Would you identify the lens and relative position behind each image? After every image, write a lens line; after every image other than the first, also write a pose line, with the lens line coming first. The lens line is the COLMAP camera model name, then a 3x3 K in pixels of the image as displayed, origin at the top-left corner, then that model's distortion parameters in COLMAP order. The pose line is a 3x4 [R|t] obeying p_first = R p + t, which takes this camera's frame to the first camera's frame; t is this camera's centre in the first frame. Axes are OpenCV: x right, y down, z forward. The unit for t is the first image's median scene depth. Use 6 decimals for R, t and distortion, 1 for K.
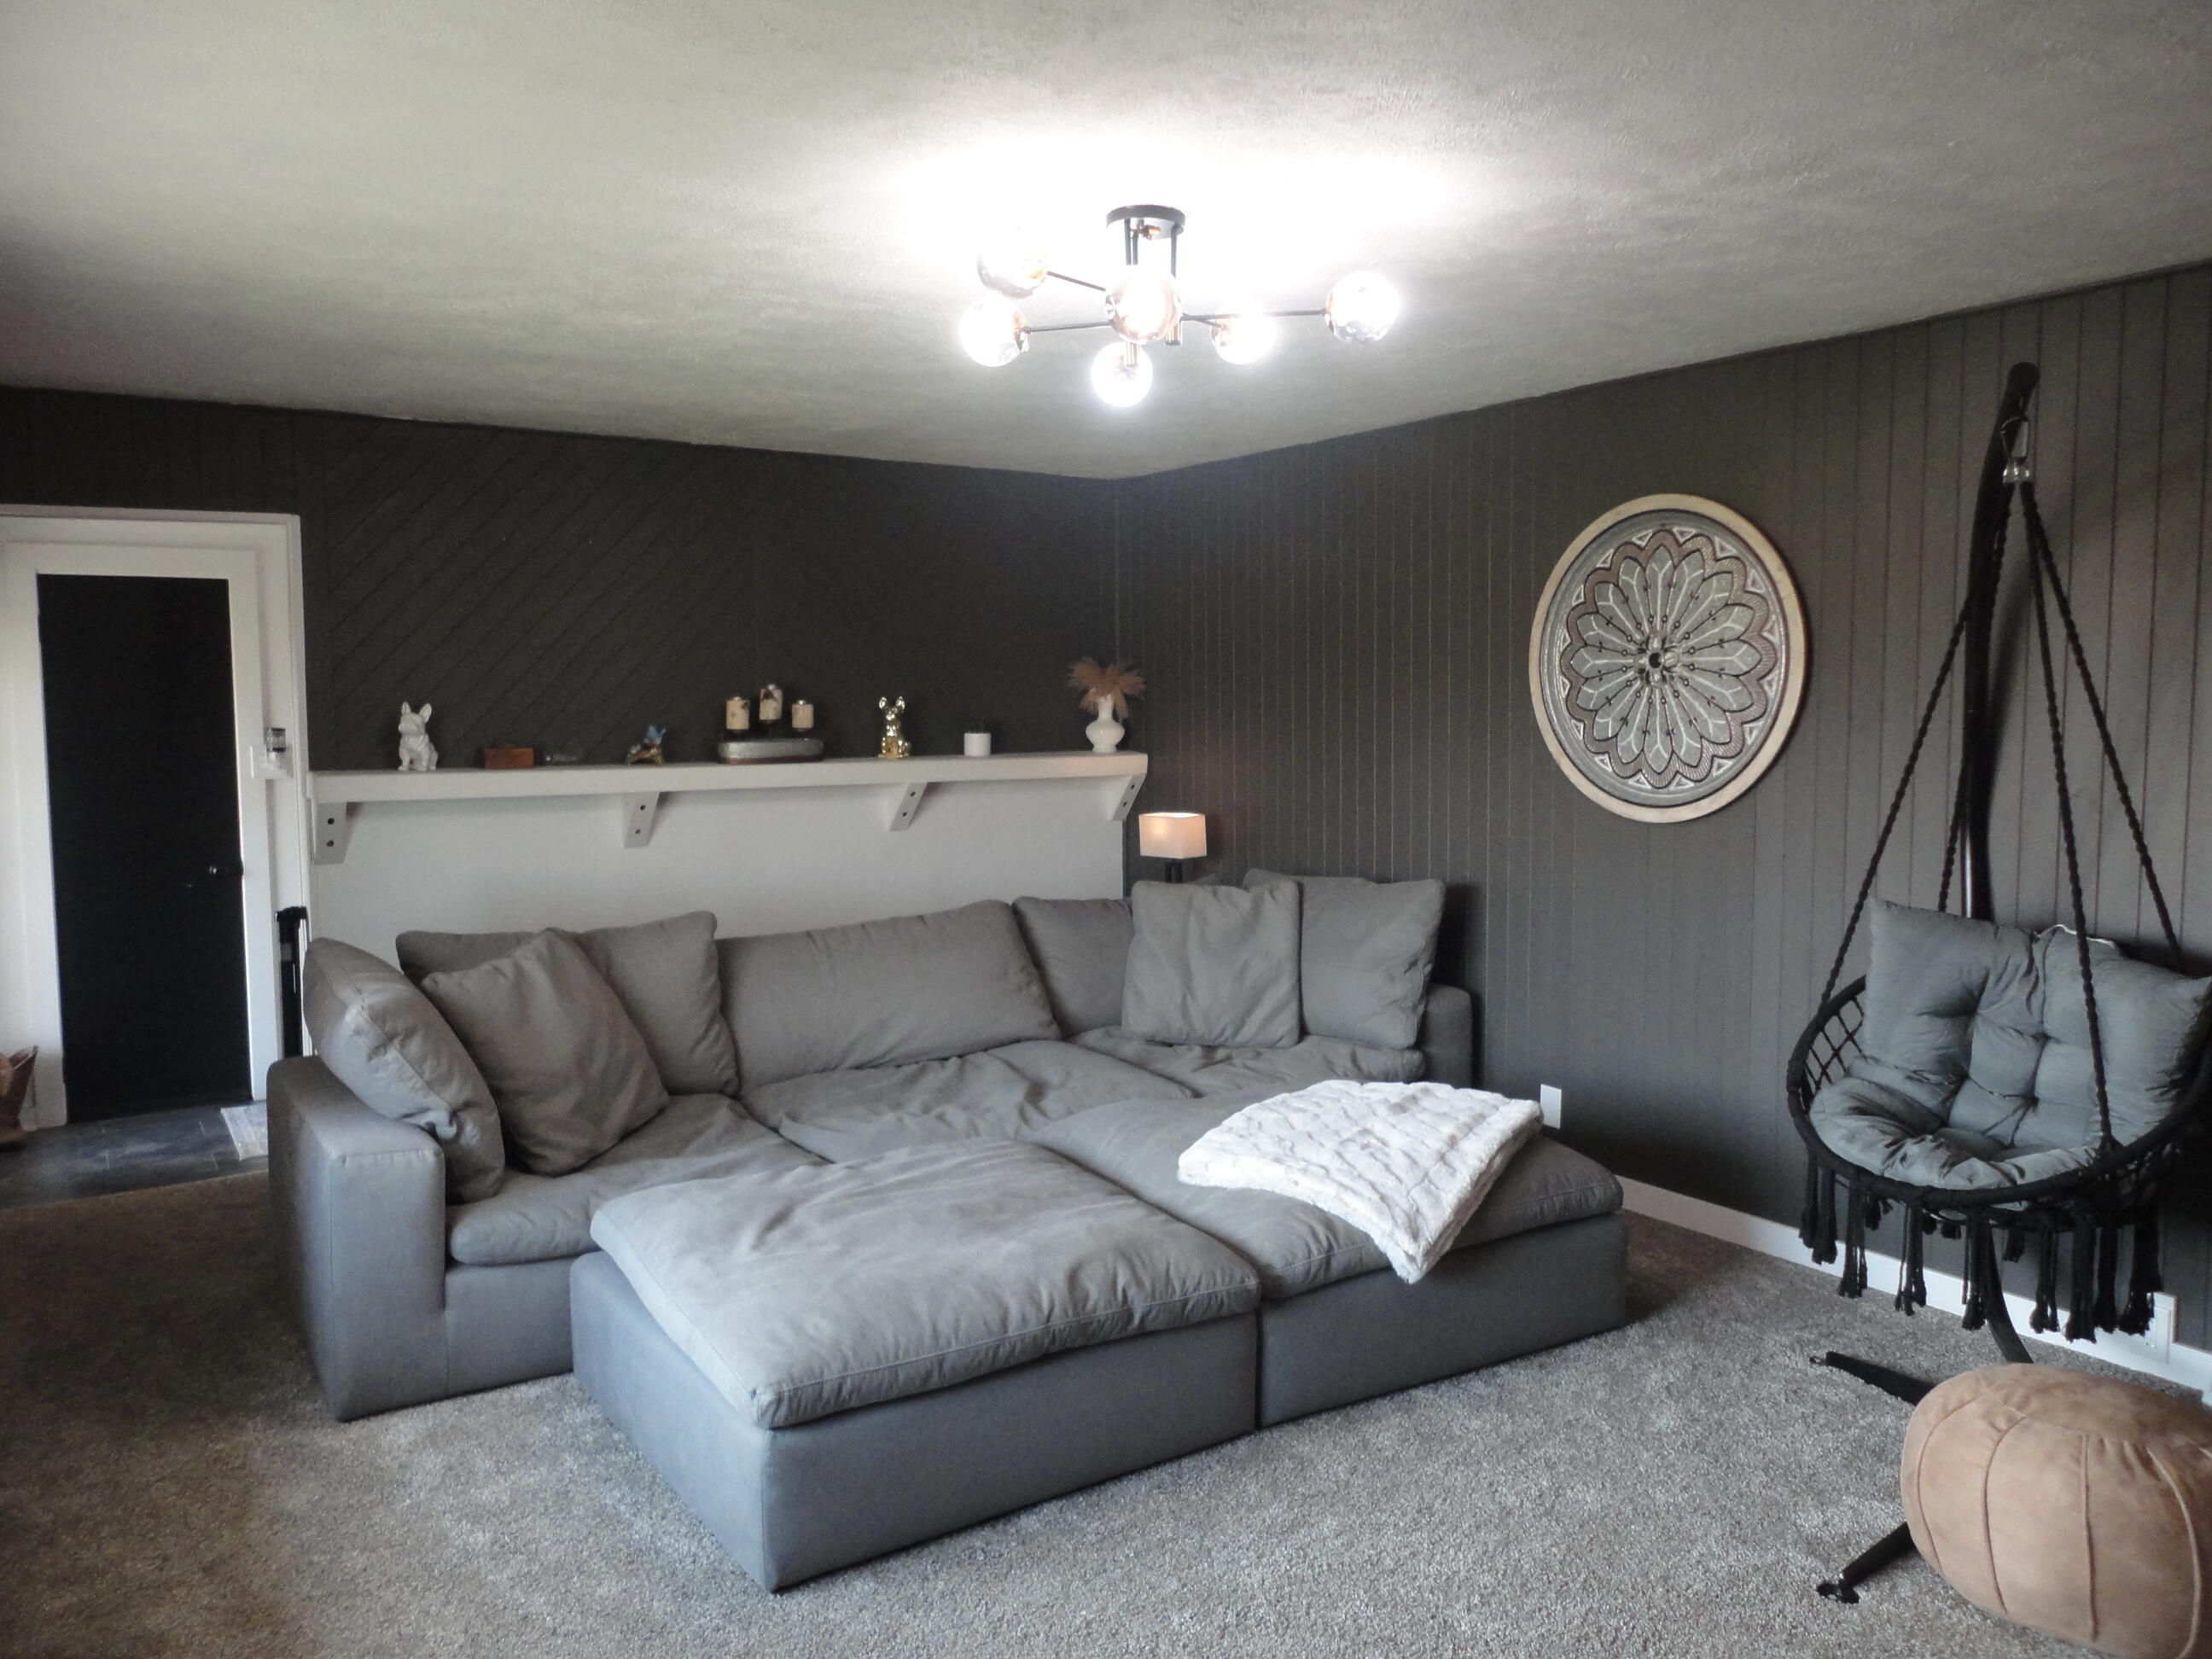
lens RADIAL K [[1619.2, 0, 1106.0], [0, 1619.2, 829.5], [0, 0, 1]] dist [0.000954, 0.004241]
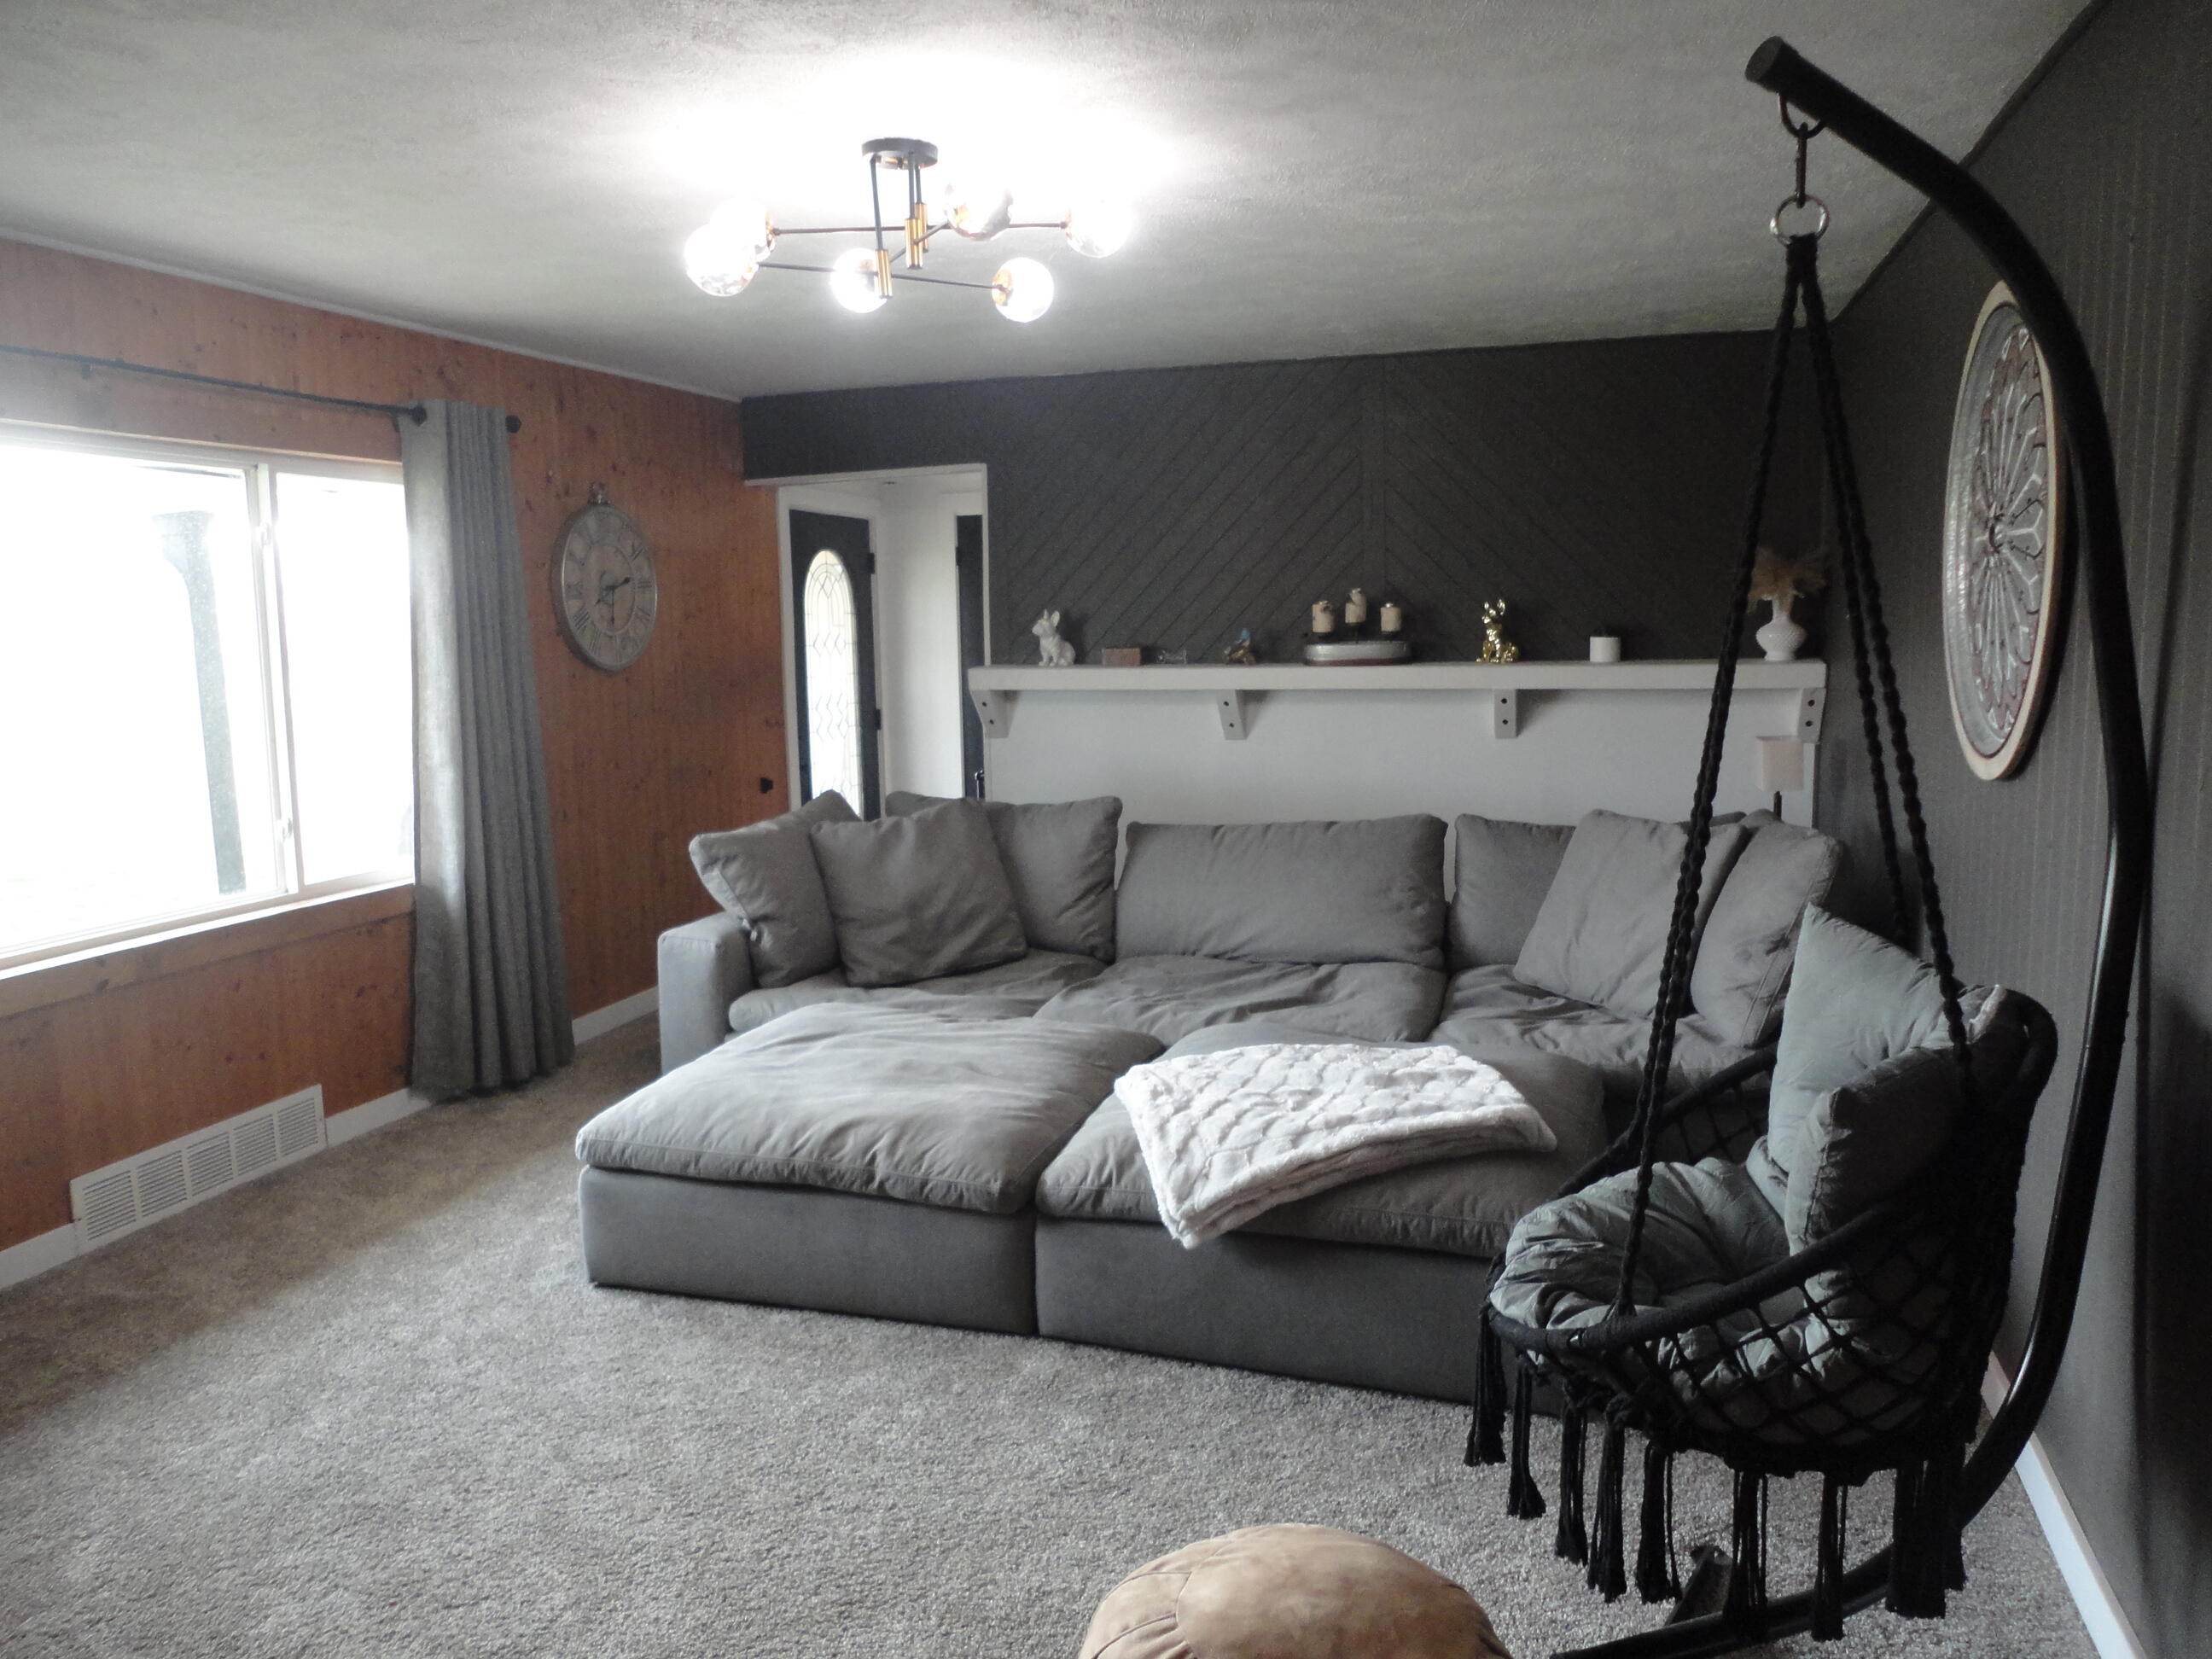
lens RADIAL K [[1619.2, 0, 1106.0], [0, 1619.2, 829.5], [0, 0, 1]] dist [0.000954, 0.004241]
pose [[0.632739, 0.100061, -0.767873, 0.592783], [-0.045835, 0.994717, 0.091852, -0.029380], [0.773008, -0.022923, 0.633982, 0.264575]]
